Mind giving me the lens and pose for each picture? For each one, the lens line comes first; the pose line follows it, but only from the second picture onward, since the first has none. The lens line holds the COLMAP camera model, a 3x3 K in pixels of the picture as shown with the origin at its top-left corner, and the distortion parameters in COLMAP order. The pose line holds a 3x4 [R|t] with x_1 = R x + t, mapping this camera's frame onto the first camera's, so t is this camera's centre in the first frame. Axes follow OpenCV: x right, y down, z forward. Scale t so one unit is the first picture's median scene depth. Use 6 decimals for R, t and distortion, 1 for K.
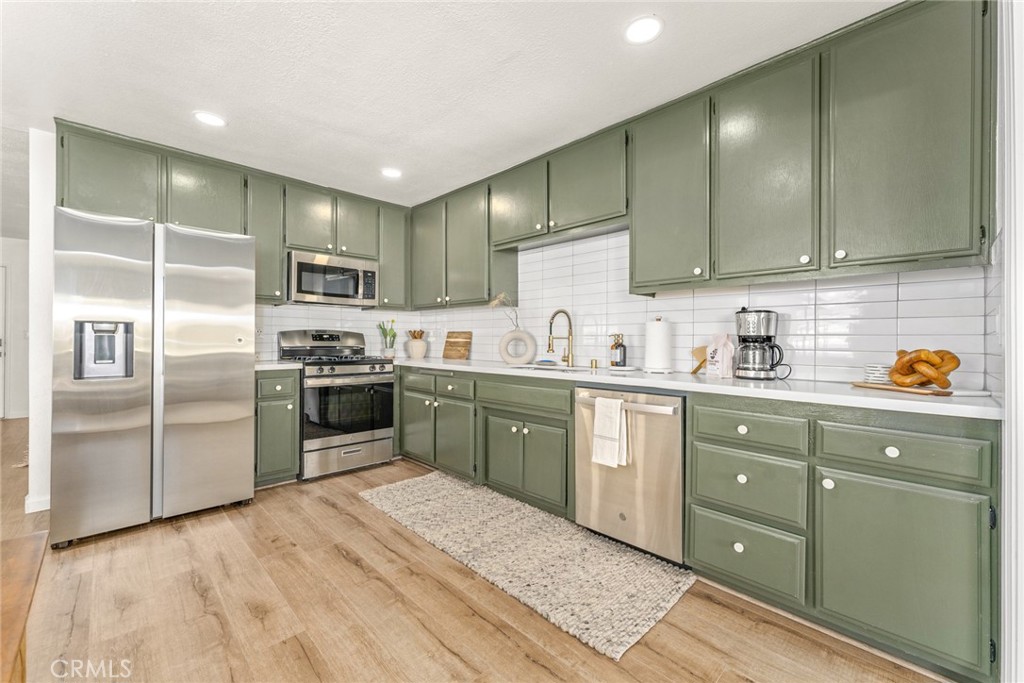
lens RADIAL K [[414.7, 0, 507.8], [0, 414.7, 340.9], [0, 0, 1]] dist [-0.001179, -0.000162]
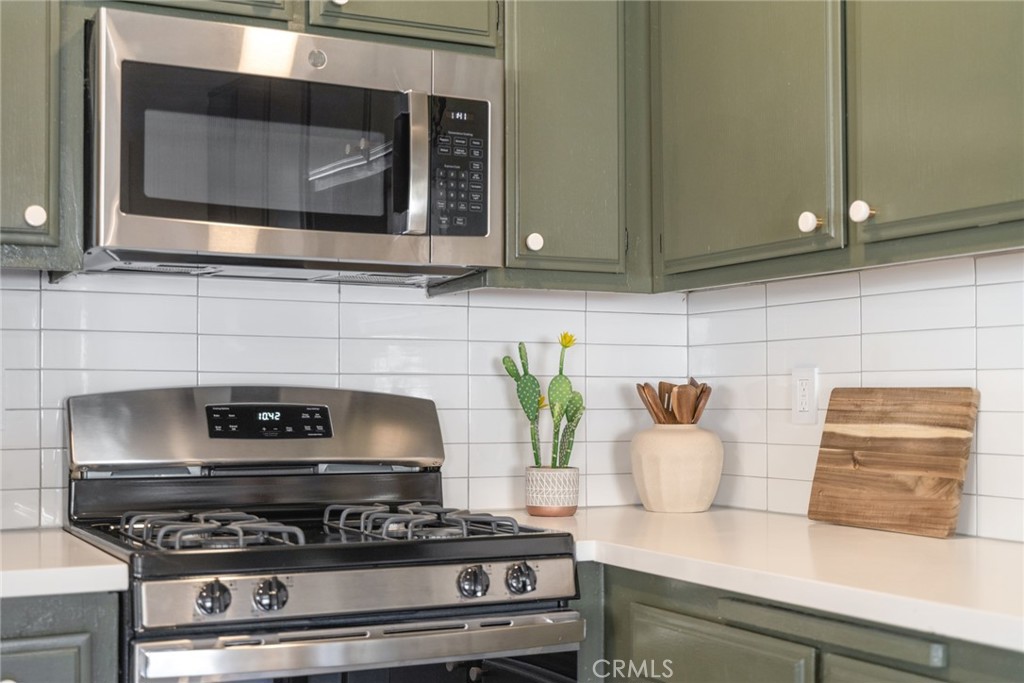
lens RADIAL K [[1351.1, 0, 512.0], [0, 1351.1, 341.5], [0, 0, 1]] dist [-0.001697, -0.001745]
pose [[0.955852, -0.019851, -0.293176, -0.110359], [0.005566, 0.998760, -0.049479, -0.014434], [0.293795, 0.045663, 0.954777, 0.360839]]
